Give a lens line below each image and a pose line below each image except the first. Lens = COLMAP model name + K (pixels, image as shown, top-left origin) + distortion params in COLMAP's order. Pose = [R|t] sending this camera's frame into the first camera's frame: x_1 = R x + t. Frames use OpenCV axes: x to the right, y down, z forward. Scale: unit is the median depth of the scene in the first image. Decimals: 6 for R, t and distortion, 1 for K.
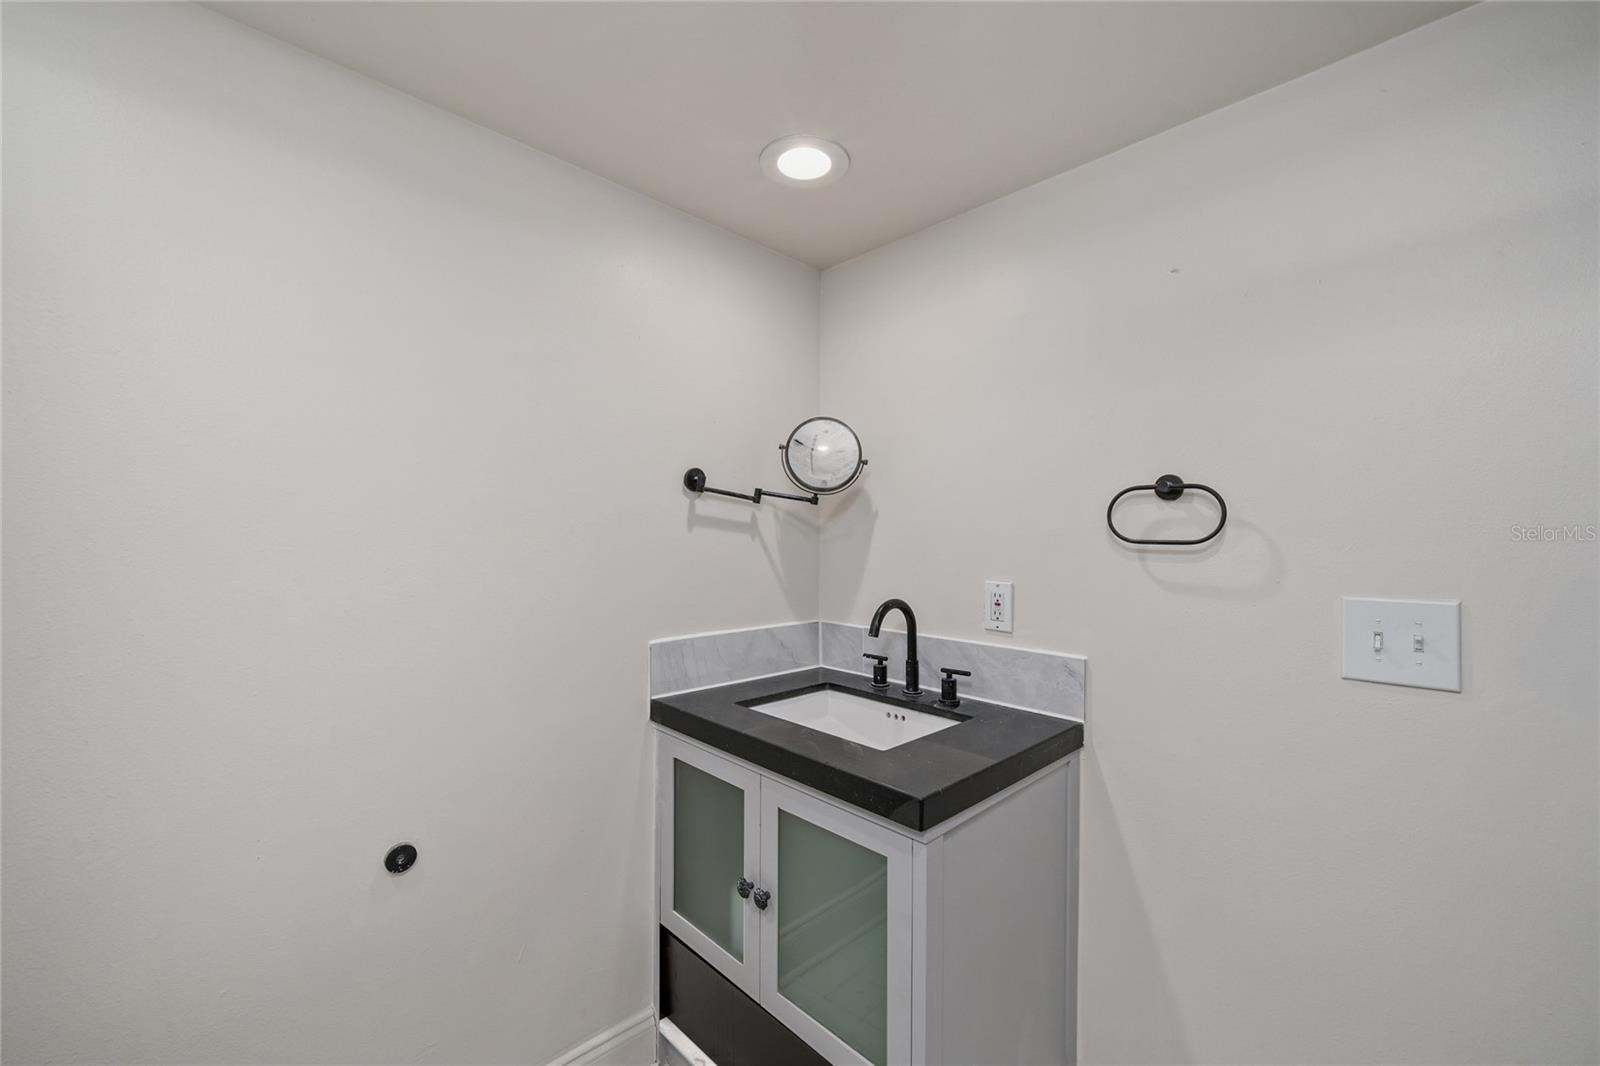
lens RADIAL K [[633.9, 0, 798.0], [0, 633.9, 538.4], [0, 0, 1]] dist [-0.005875, 0.001416]
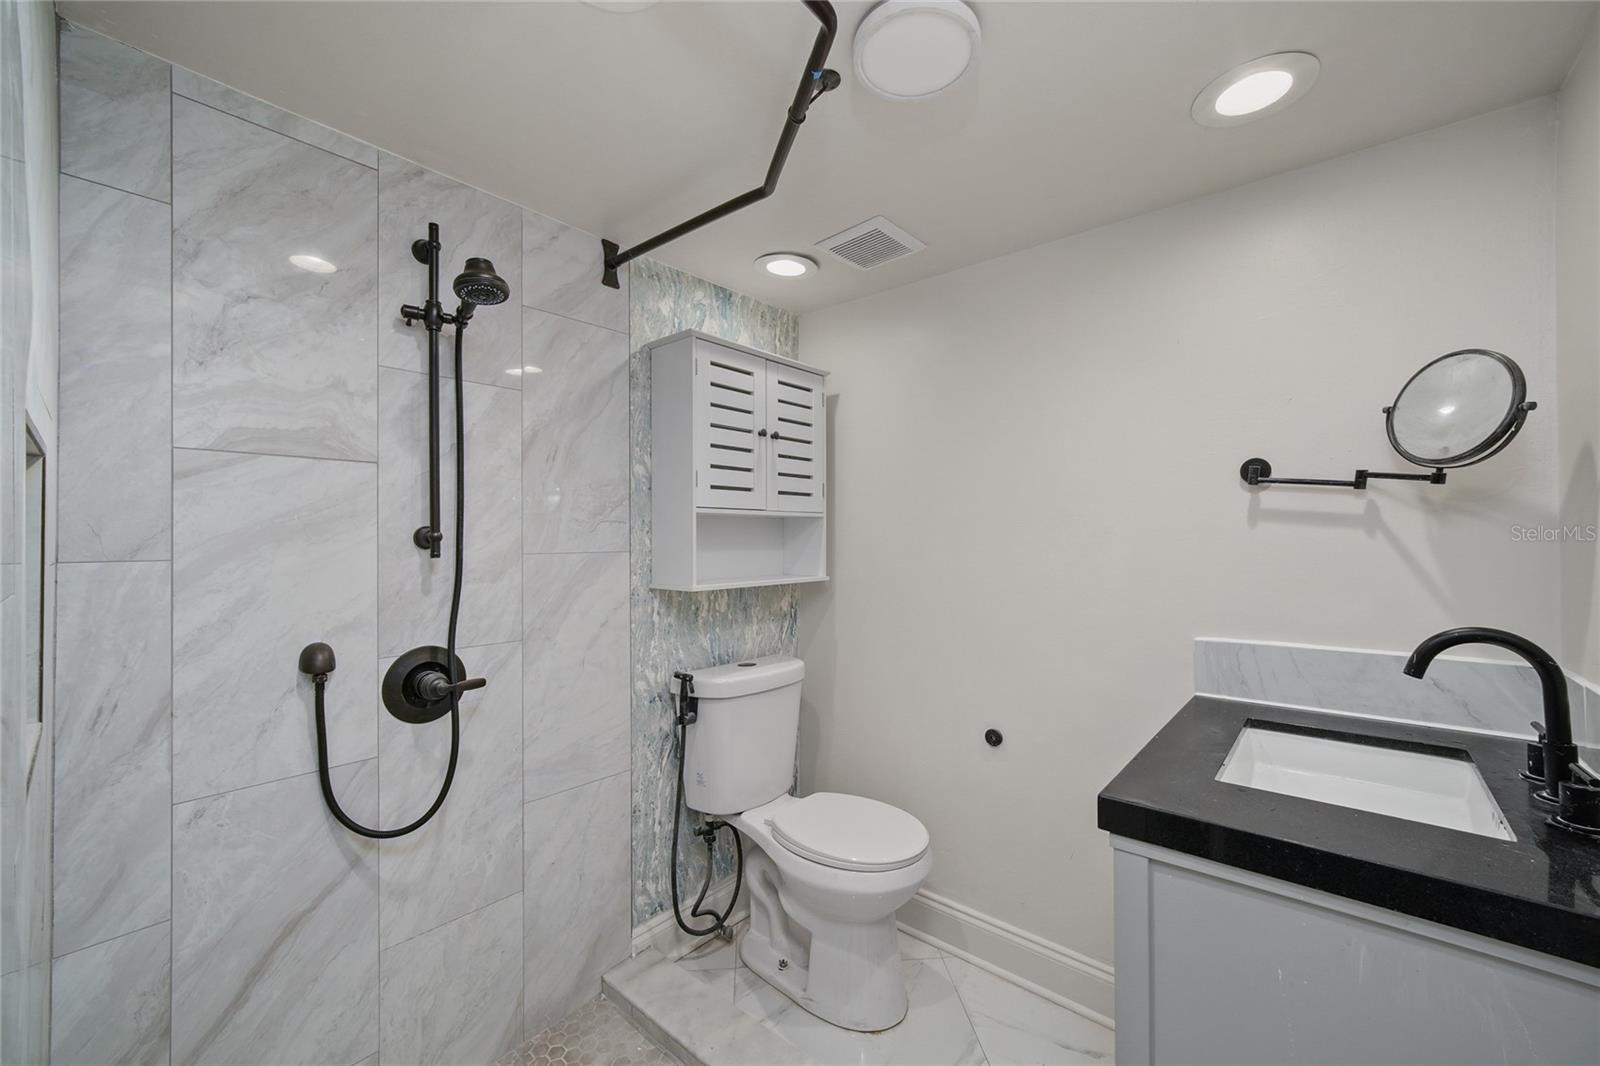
lens RADIAL K [[633.9, 0, 797.9], [0, 633.9, 537.8], [0, 0, 1]] dist [-0.005875, 0.001416]
pose [[0.095541, -0.014337, -0.995322, 0.644872], [-0.007388, 0.999859, -0.015112, 0.021116], [0.995398, 0.008798, 0.095421, 0.244448]]
